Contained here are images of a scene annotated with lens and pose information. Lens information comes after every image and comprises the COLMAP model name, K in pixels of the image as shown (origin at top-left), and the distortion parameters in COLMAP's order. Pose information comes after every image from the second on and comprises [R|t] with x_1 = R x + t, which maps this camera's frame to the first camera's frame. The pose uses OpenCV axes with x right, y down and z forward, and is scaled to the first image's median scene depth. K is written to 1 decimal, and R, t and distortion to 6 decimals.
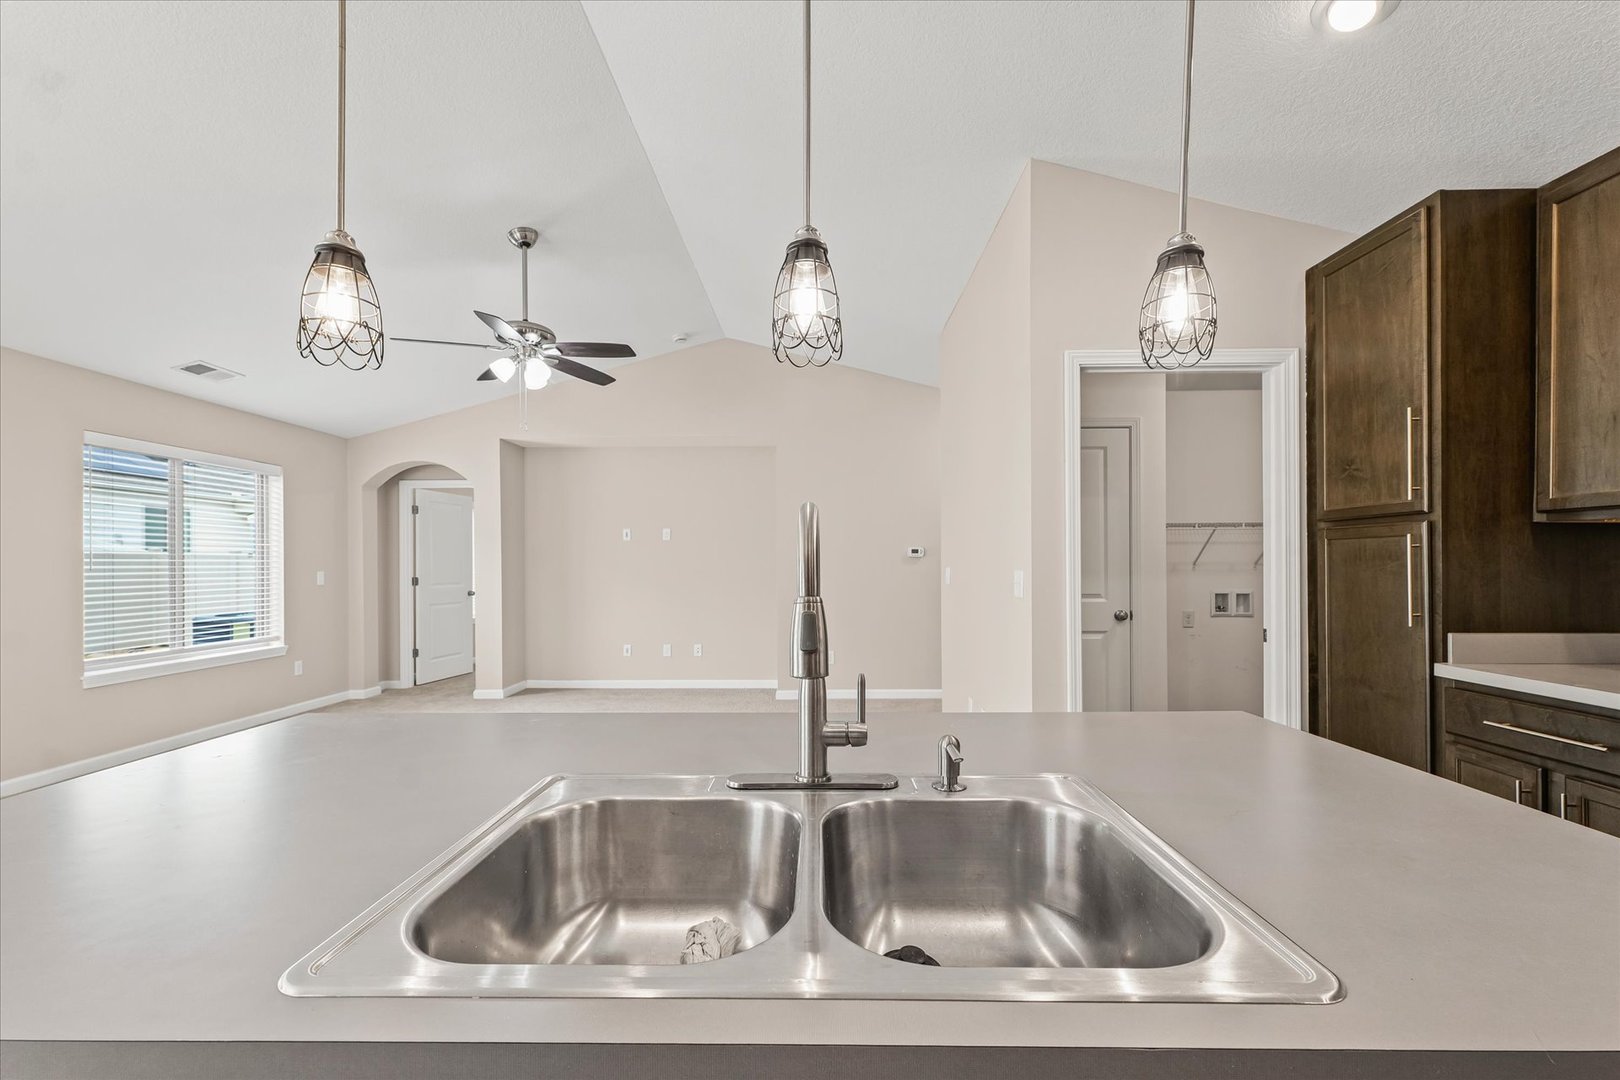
lens RADIAL K [[678.5, 0, 802.4], [0, 678.5, 559.4], [0, 0, 1]] dist [0.009276, -0.001010]
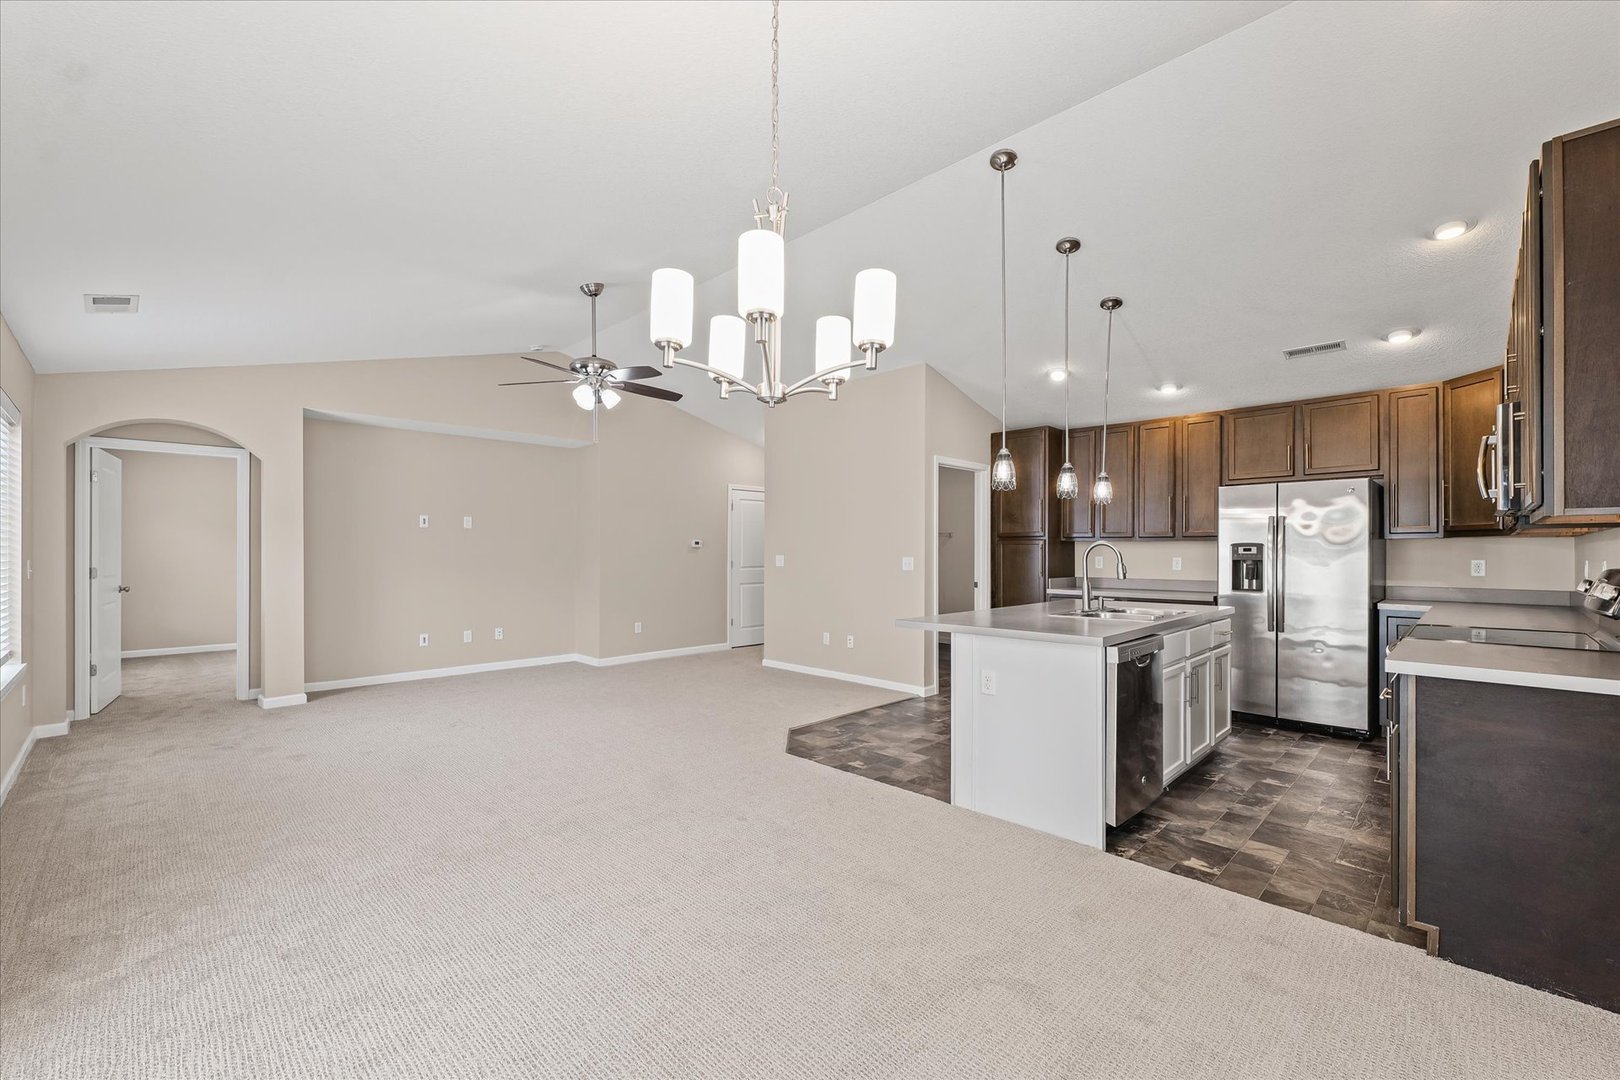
lens RADIAL K [[678.5, 0, 820.6], [0, 678.5, 550.6], [0, 0, 1]] dist [0.009276, -0.001010]
pose [[0.686757, 0.005732, 0.726864, -1.026423], [-0.010044, 0.999948, 0.001605, -0.002941], [-0.726817, -0.008403, 0.686779, -0.157221]]
